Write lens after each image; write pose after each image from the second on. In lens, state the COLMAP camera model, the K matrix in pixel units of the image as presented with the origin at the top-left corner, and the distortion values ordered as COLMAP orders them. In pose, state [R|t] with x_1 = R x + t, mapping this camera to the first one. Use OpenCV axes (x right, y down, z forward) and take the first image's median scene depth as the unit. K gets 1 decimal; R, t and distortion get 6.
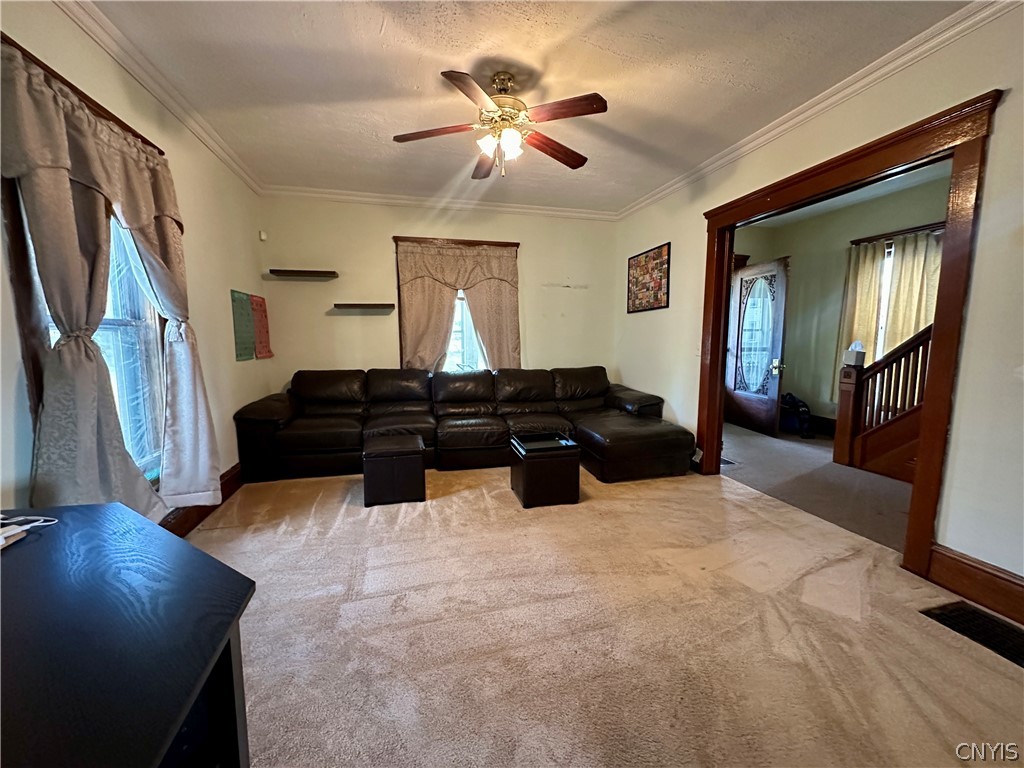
lens RADIAL K [[411.7, 0, 511.8], [0, 411.7, 378.7], [0, 0, 1]] dist [-0.003092, -0.000124]
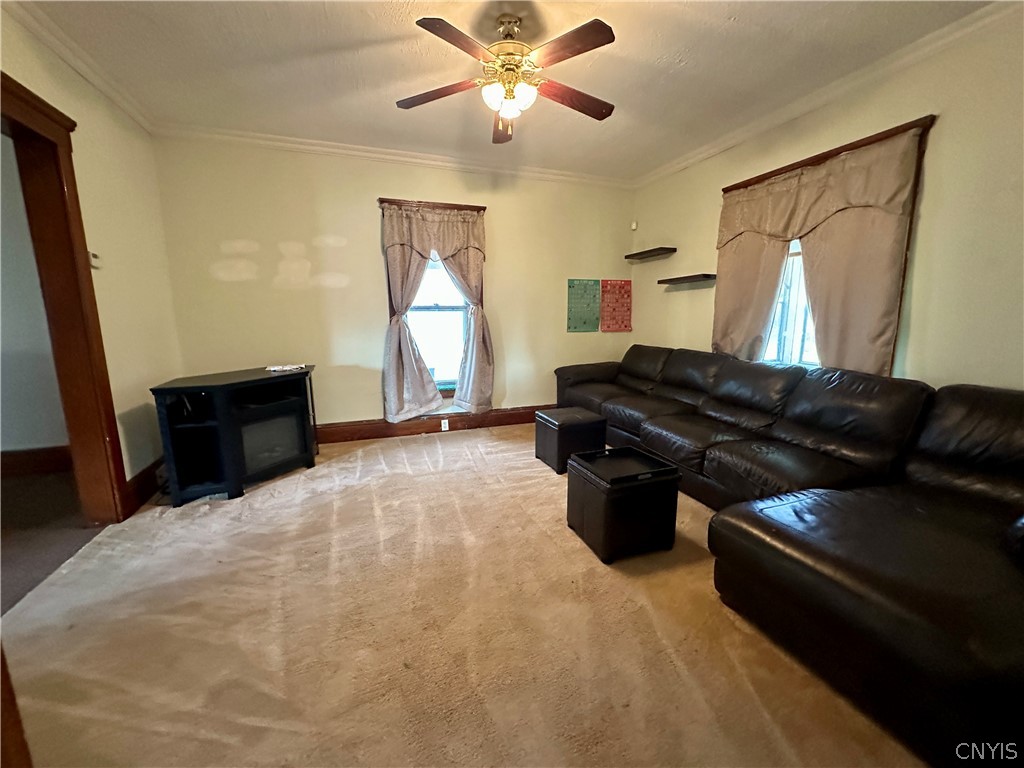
lens RADIAL K [[411.7, 0, 508.9], [0, 411.7, 383.5], [0, 0, 1]] dist [-0.003092, -0.000124]
pose [[0.106712, 0.163896, -0.980689, 0.510406], [-0.100040, 0.983086, 0.153411, -0.048597], [0.989244, 0.081738, 0.121303, 0.499528]]
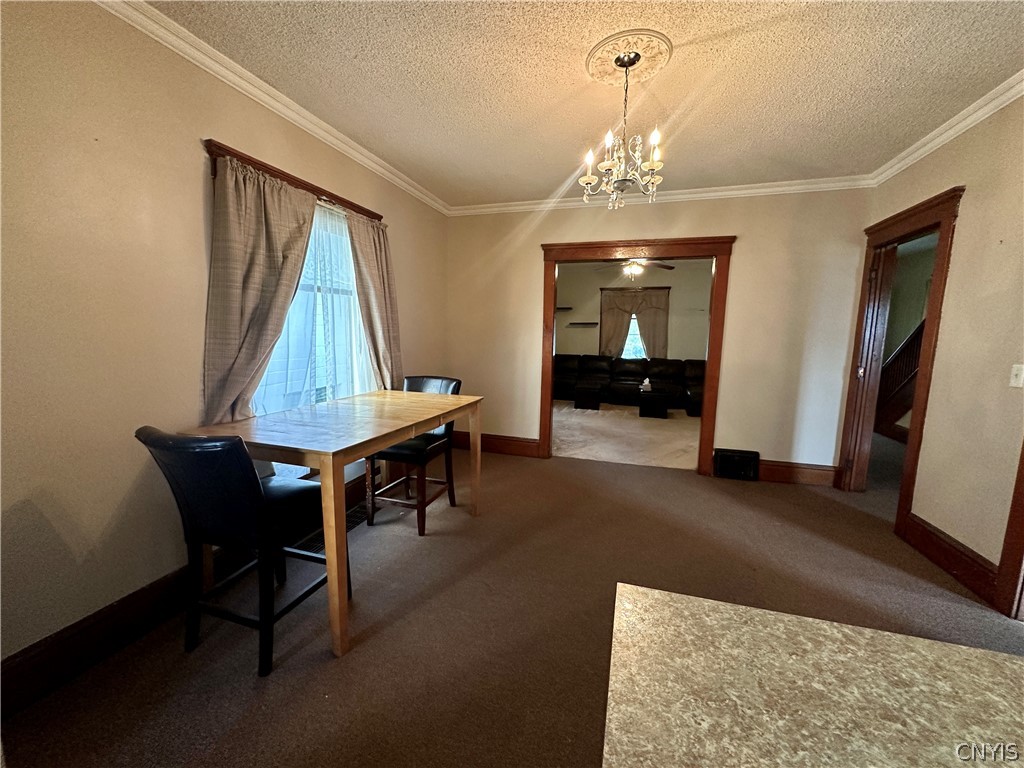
lens RADIAL K [[411.7, 0, 514.2], [0, 411.7, 389.3], [0, 0, 1]] dist [-0.003092, -0.000124]
pose [[0.853481, 0.080702, -0.514836, 0.402560], [-0.068144, 0.996737, 0.043275, 0.078312], [0.516649, -0.001852, 0.856196, -0.872298]]
